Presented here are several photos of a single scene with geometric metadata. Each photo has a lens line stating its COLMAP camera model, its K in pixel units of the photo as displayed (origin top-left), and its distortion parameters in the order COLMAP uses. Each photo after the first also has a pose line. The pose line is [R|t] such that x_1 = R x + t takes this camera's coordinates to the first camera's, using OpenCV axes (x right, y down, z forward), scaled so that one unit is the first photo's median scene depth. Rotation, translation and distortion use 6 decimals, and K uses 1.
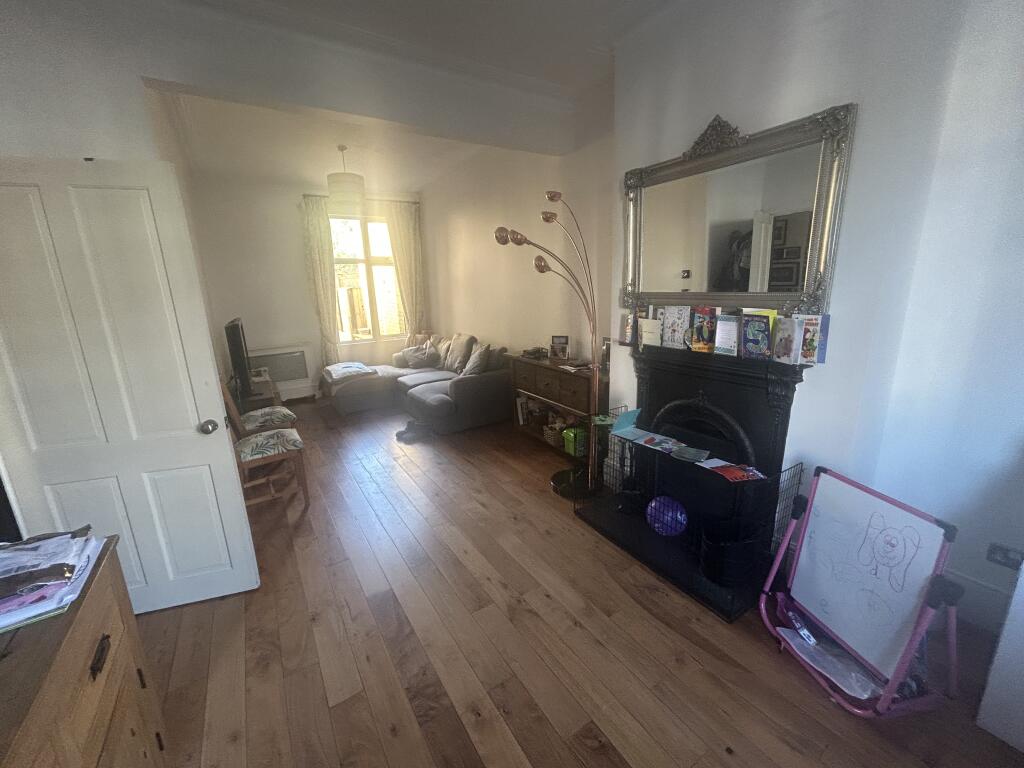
lens RADIAL K [[414.2, 0, 513.6], [0, 414.2, 380.2], [0, 0, 1]] dist [0.002120, 0.001457]
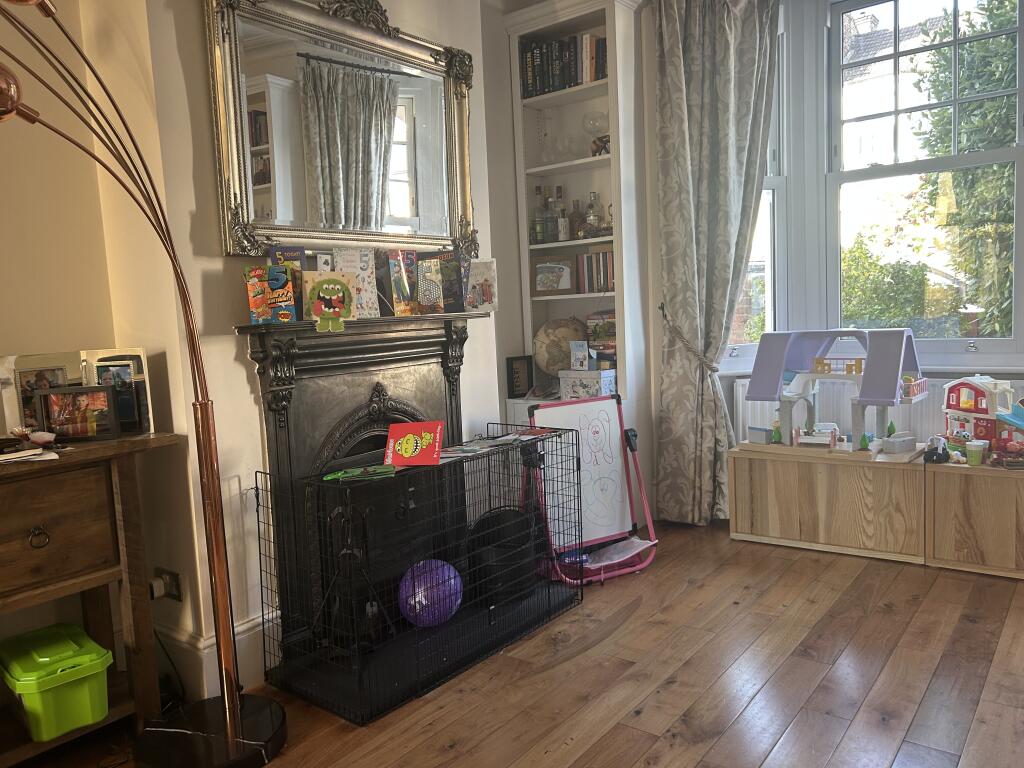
lens RADIAL K [[776.6, 0, 512.3], [0, 776.6, 383.5], [0, 0, 1]] dist [0.048149, -0.039449]
pose [[-0.334323, -0.047852, 0.941243, -0.648684], [0.267551, 0.952802, 0.143472, -0.081369], [-0.903684, 0.299797, -0.305741, 1.035620]]
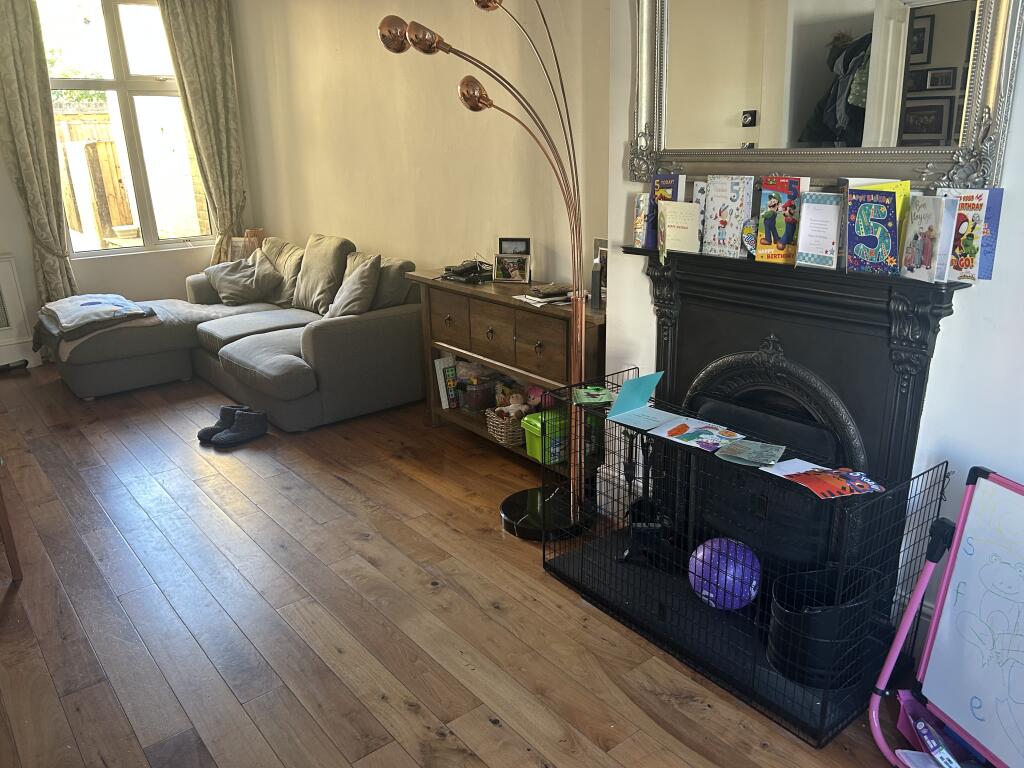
lens RADIAL K [[776.6, 0, 509.9], [0, 776.6, 388.7], [0, 0, 1]] dist [0.048149, -0.039449]
pose [[0.995140, -0.025380, 0.095142, 0.012514], [0.017704, 0.996583, 0.080673, 0.005102], [-0.096864, -0.078597, 0.992189, 0.016544]]
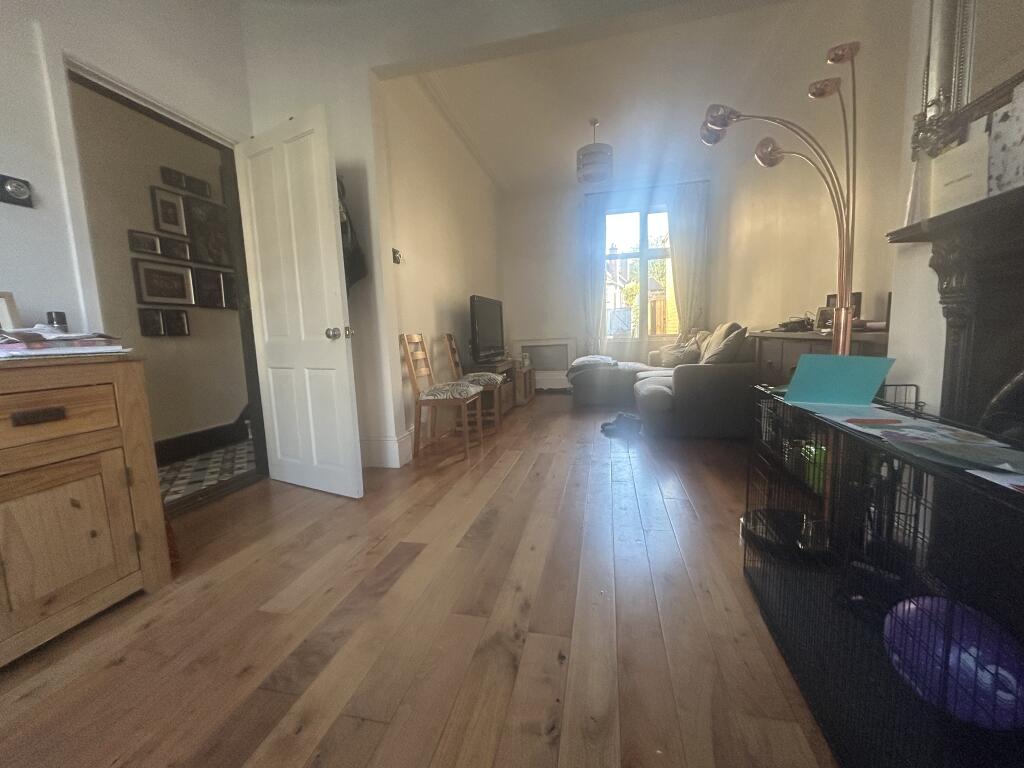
lens RADIAL K [[414.2, 0, 512.3], [0, 414.2, 379.8], [0, 0, 1]] dist [0.002120, 0.001457]
pose [[0.699274, 0.086547, -0.709595, 0.303654], [-0.148842, 0.988516, -0.026111, 0.139801], [0.699186, 0.123876, 0.704126, 0.402215]]
